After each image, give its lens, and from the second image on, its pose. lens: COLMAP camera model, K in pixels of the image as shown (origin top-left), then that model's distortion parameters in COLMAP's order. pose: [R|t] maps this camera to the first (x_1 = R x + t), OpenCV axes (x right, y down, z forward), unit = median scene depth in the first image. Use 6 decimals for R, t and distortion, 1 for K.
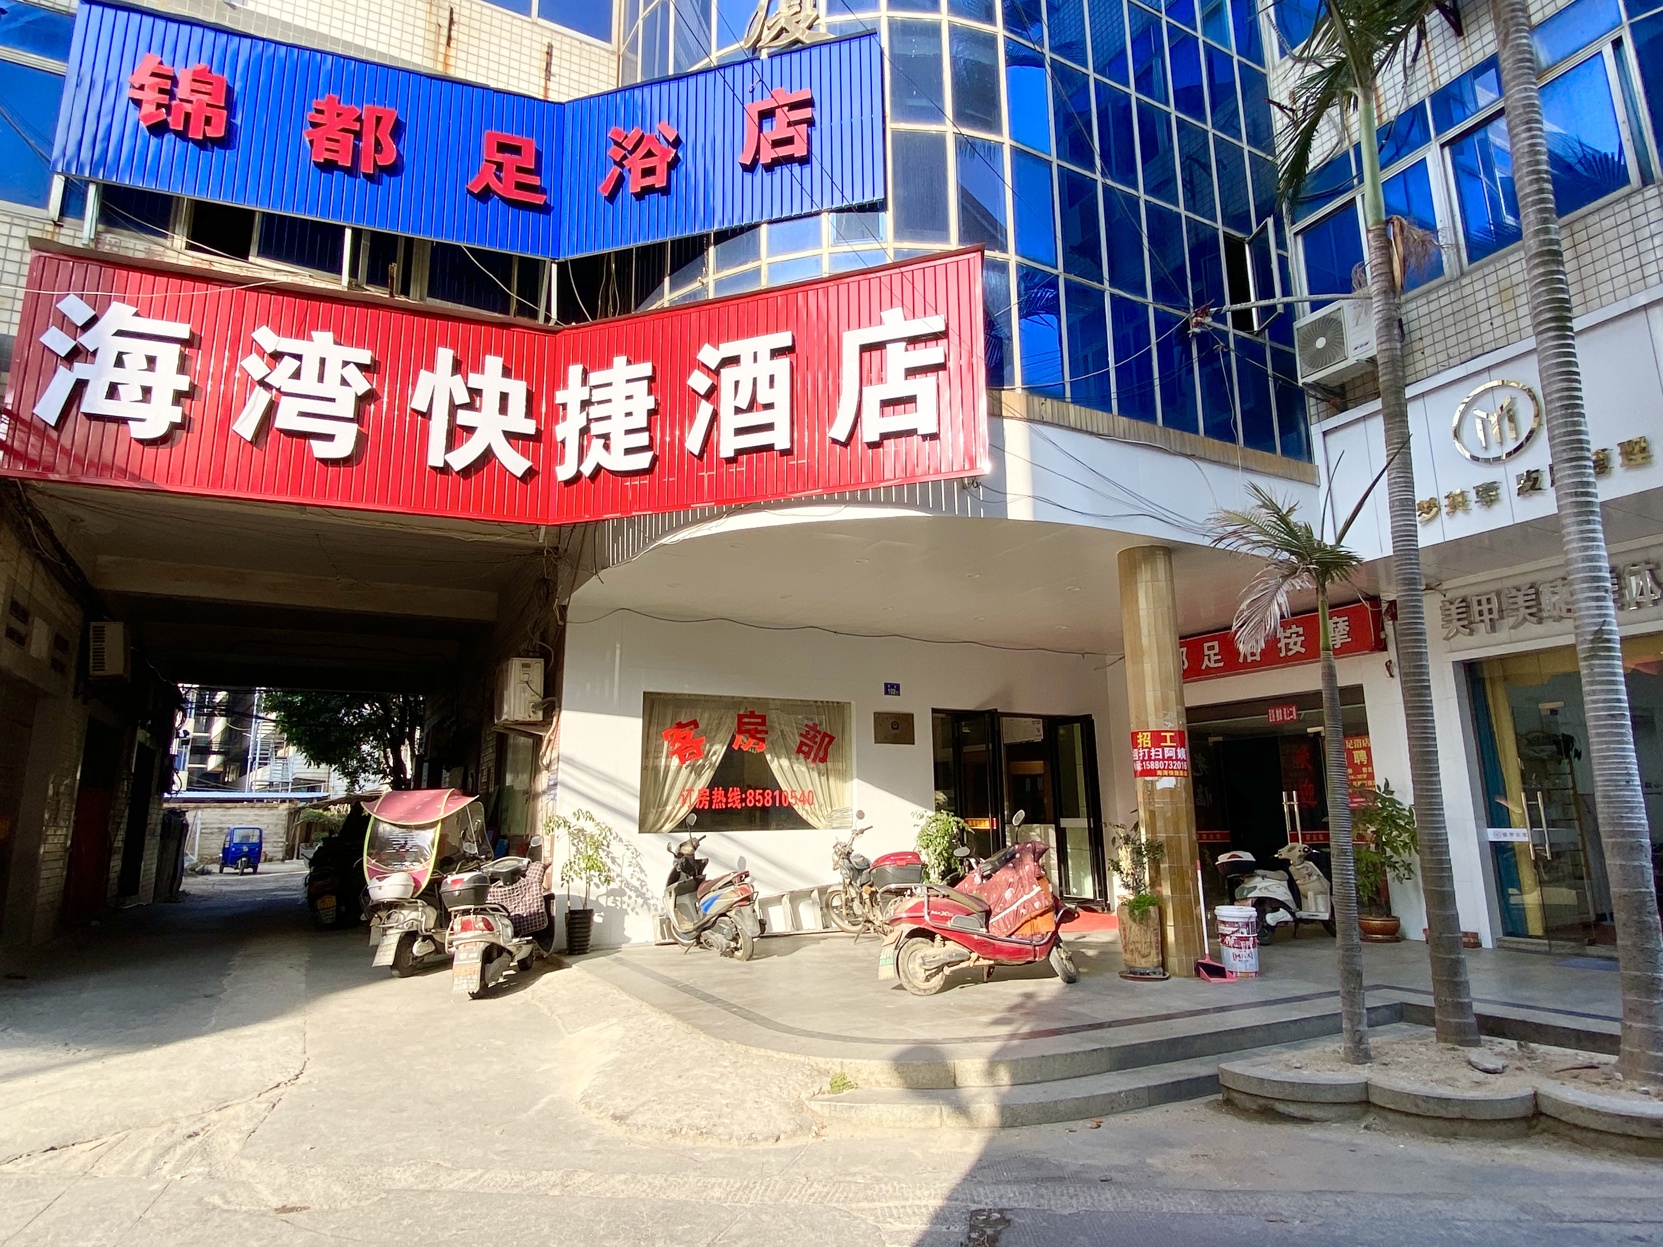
lens RADIAL K [[957.8, 0, 831.5], [0, 957.8, 623.5], [0, 0, 1]] dist [0.001720, 0.000230]
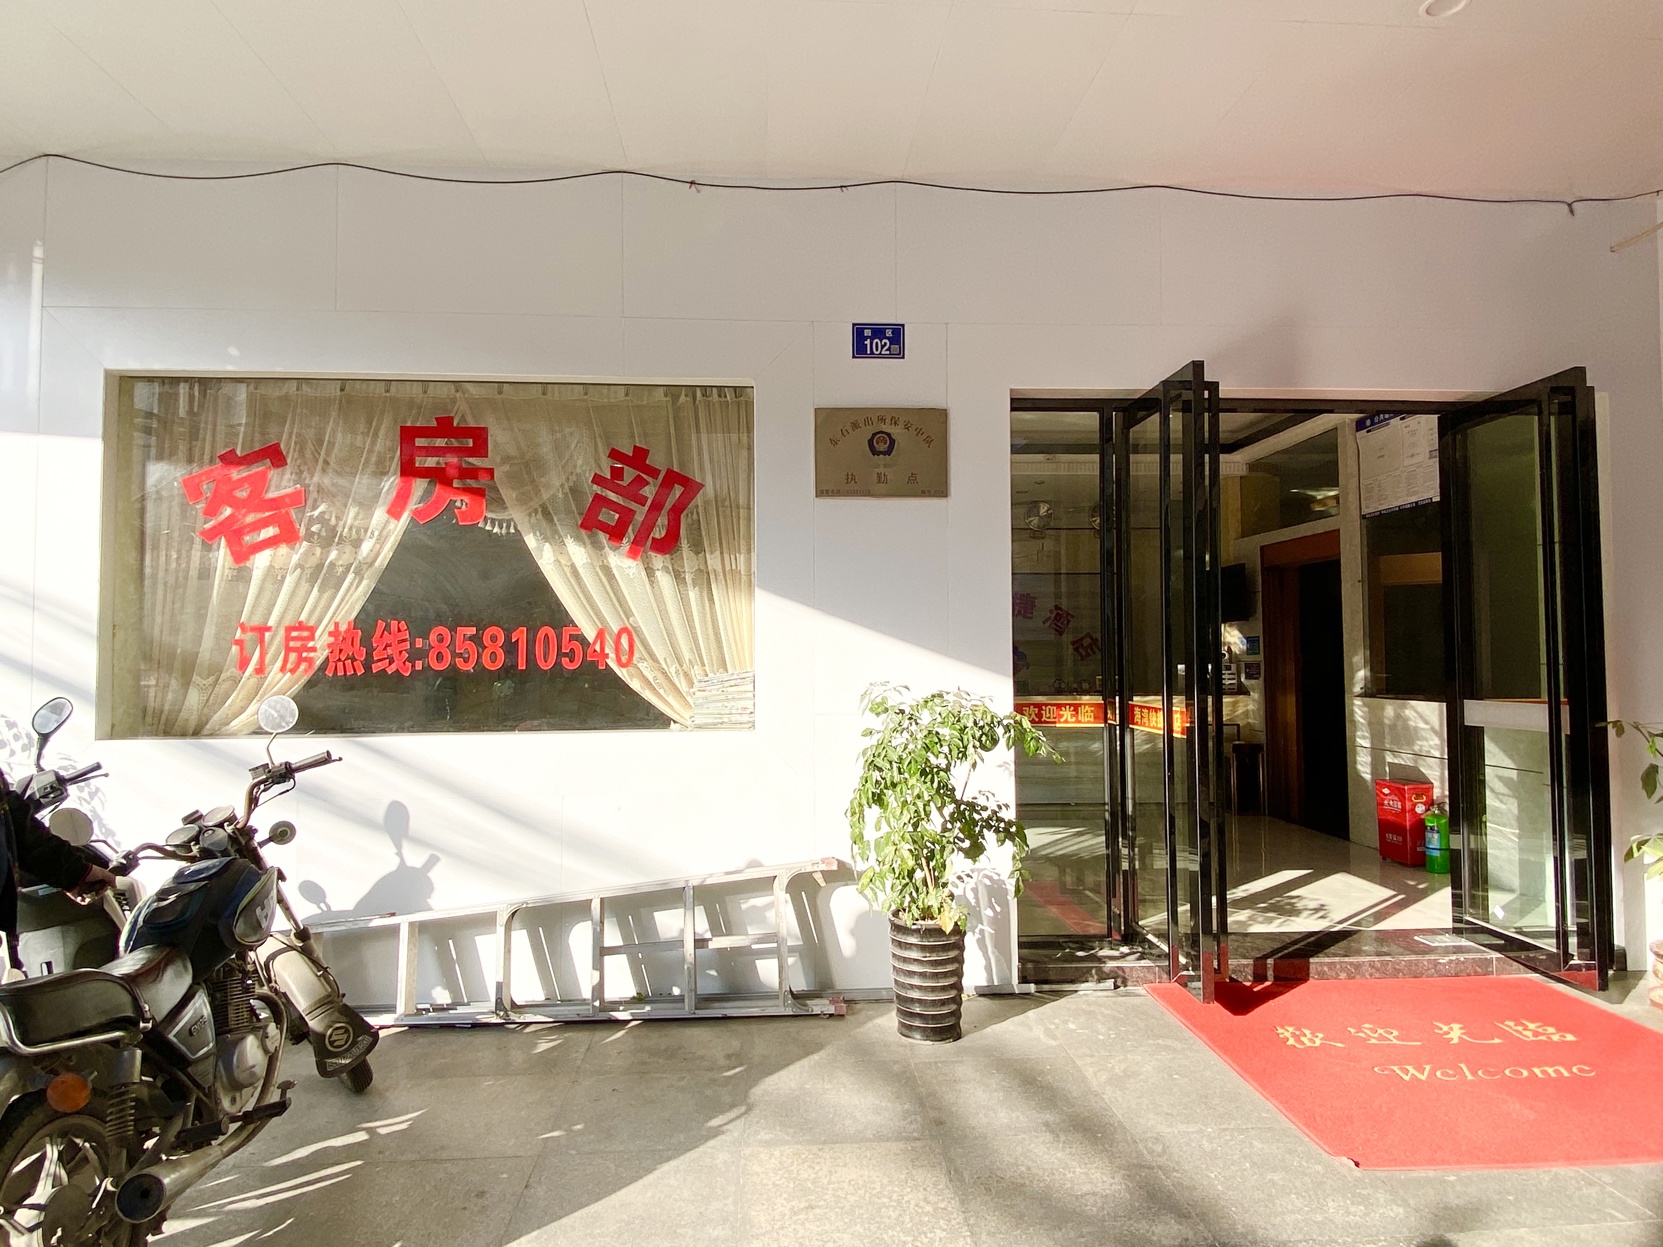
lens RADIAL K [[957.8, 0, 831.5], [0, 957.8, 623.5], [0, 0, 1]] dist [0.001720, 0.000230]
pose [[0.913725, 0.005638, -0.406294, 0.197785], [0.069871, 0.982830, 0.170773, 0.113256], [0.400281, -0.184428, 0.897642, 0.691033]]
